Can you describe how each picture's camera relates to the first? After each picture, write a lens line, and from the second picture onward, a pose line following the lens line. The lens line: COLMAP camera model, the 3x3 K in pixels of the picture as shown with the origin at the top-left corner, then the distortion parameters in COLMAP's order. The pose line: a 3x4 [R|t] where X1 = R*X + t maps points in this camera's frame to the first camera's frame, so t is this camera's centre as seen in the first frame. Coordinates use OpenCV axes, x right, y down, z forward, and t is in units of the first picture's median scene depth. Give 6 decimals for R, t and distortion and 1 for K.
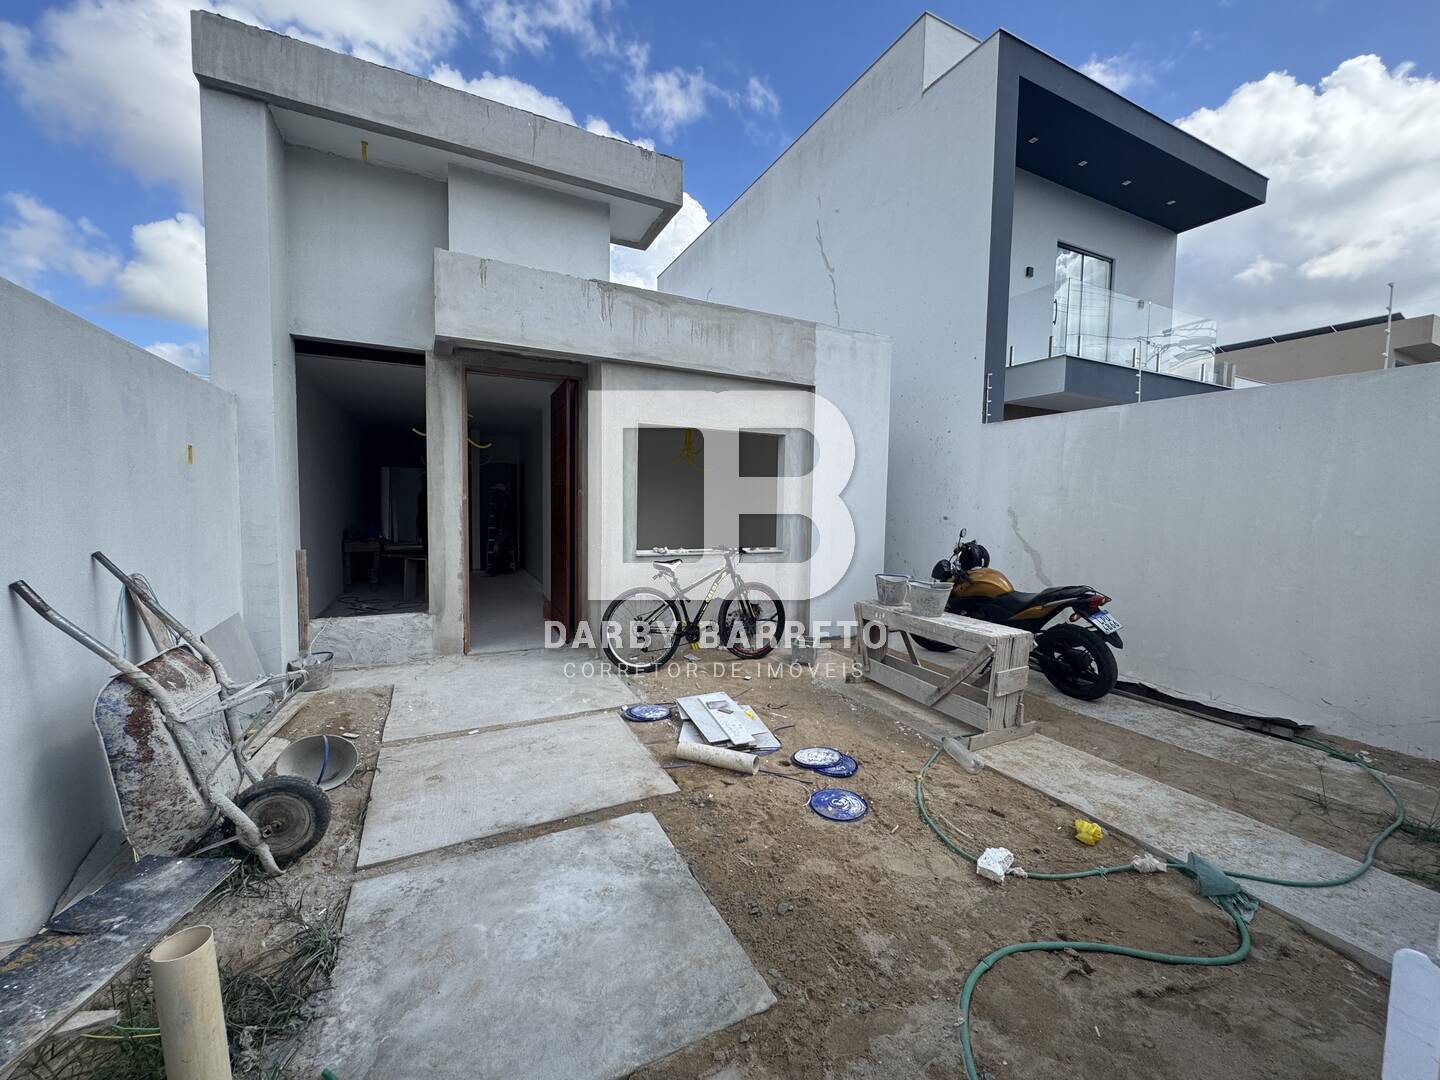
lens RADIAL K [[575.6, 0, 730.0], [0, 575.6, 539.7], [0, 0, 1]] dist [-0.001651, 0.000366]
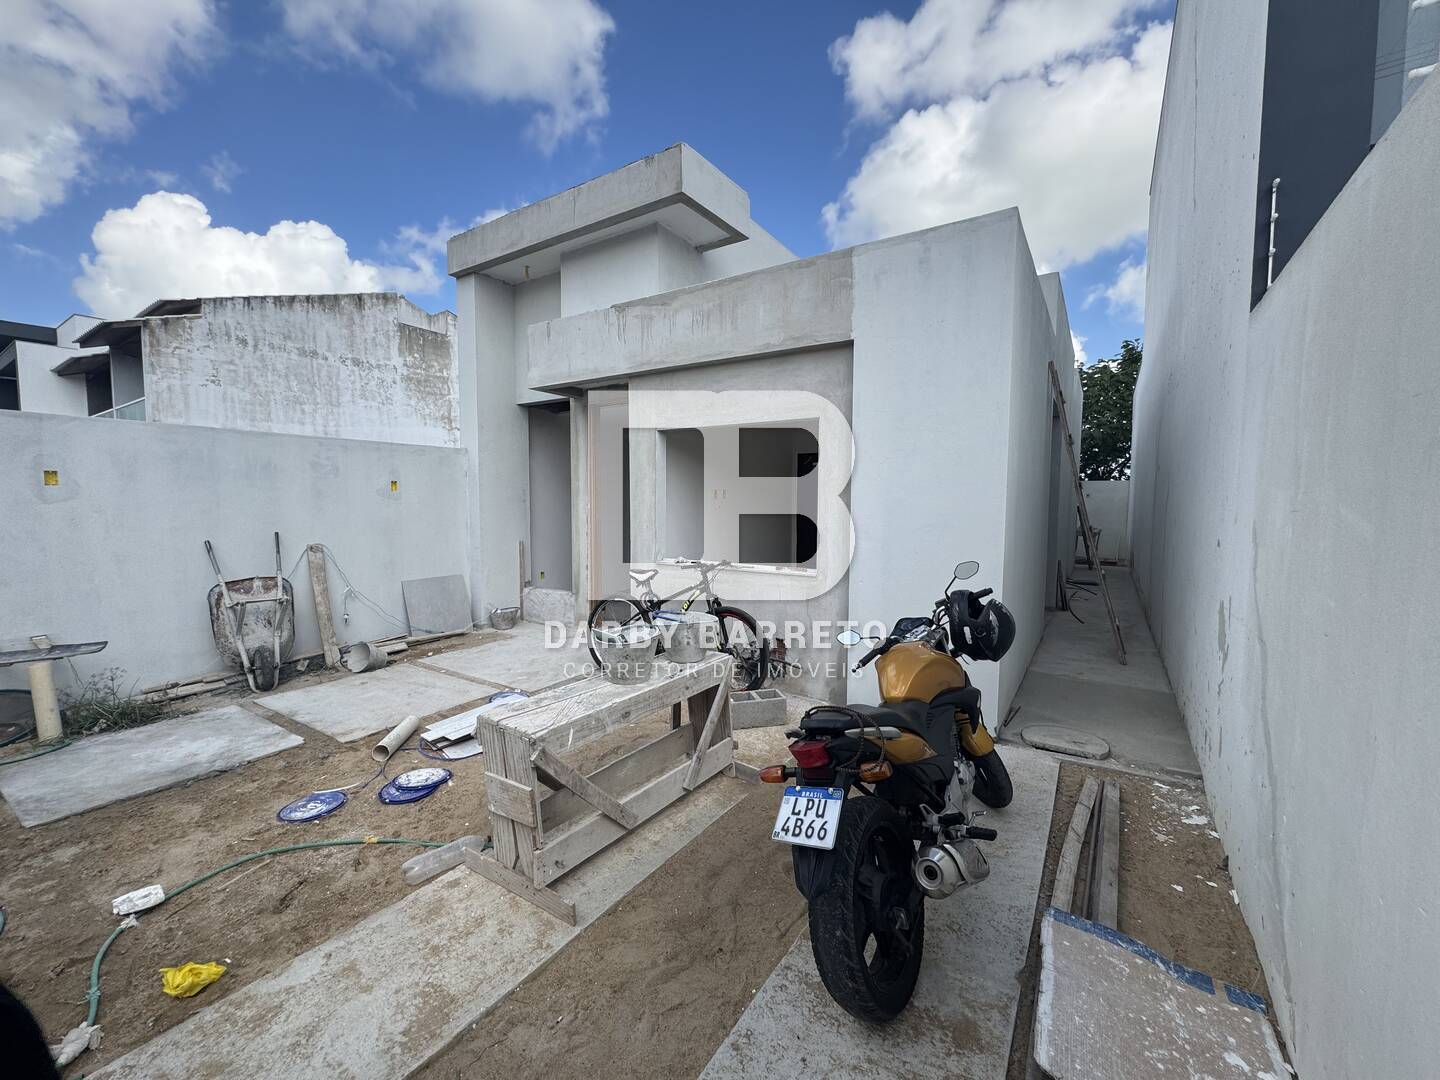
lens RADIAL K [[575.6, 0, 716.2], [0, 575.6, 541.7], [0, 0, 1]] dist [-0.001651, 0.000366]
pose [[0.493953, 0.044382, -0.868355, 1.033445], [-0.055285, 0.998279, 0.019575, -0.047708], [0.867729, 0.038338, 0.495557, 0.809598]]
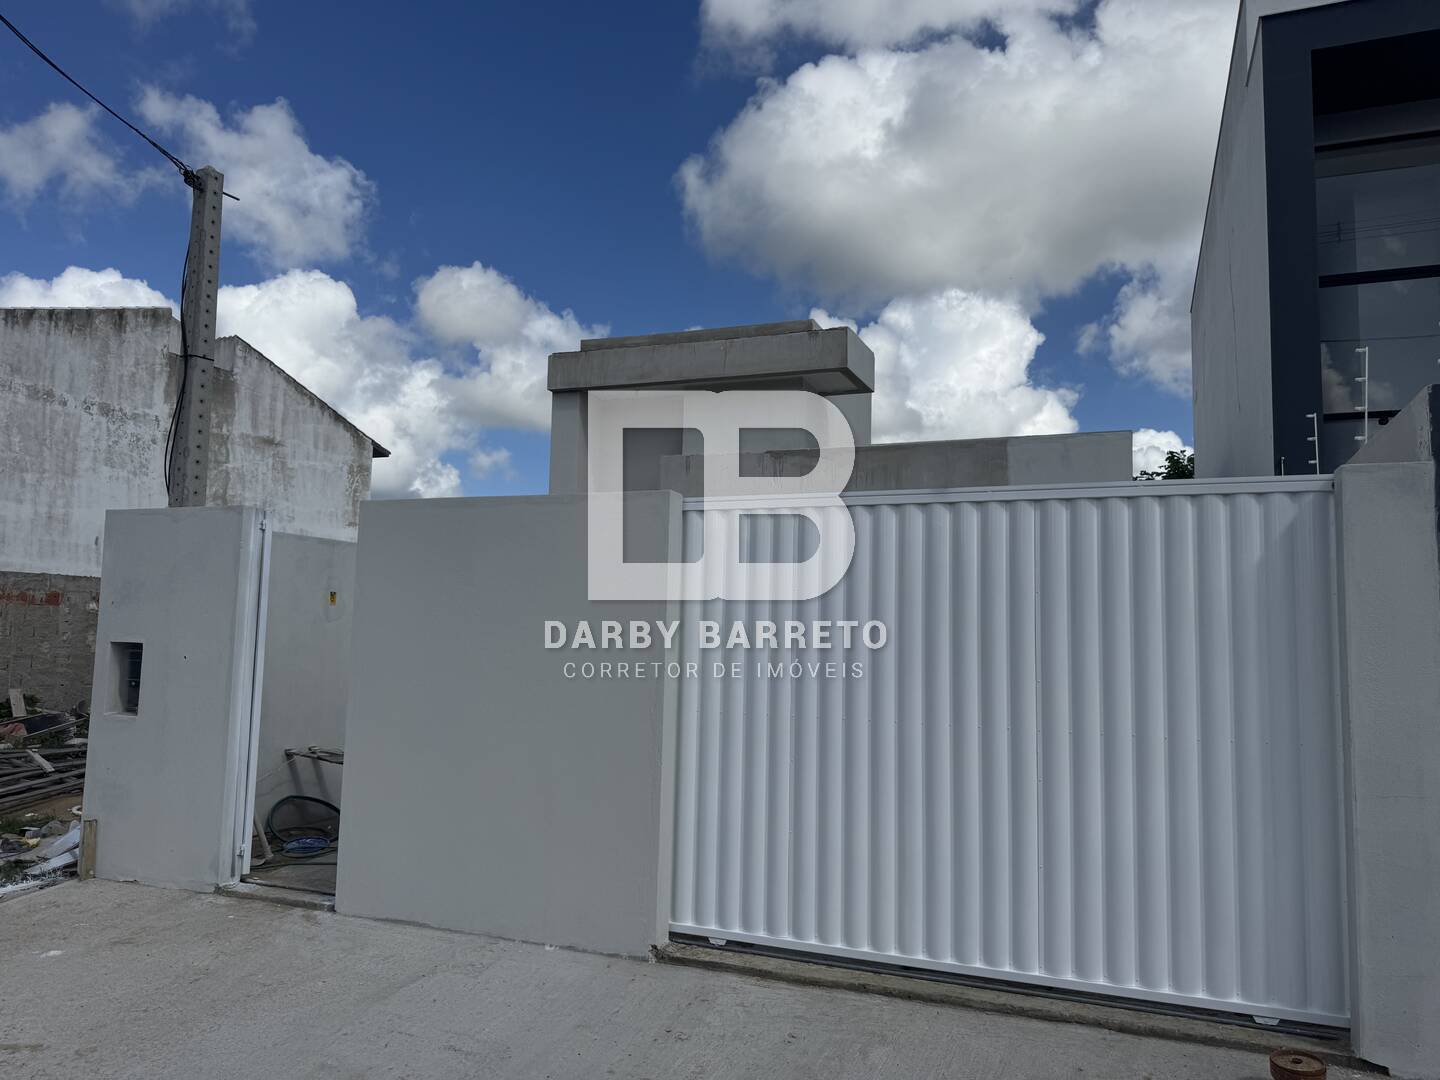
lens RADIAL K [[1011.9, 0, 722.8], [0, 1011.9, 536.9], [0, 0, 1]] dist [0.015041, 0.002030]
pose [[0.677868, -0.078407, -0.730990, 1.477085], [-0.059899, 0.985101, -0.161210, 0.065630], [0.732739, 0.153064, 0.663072, -0.483613]]
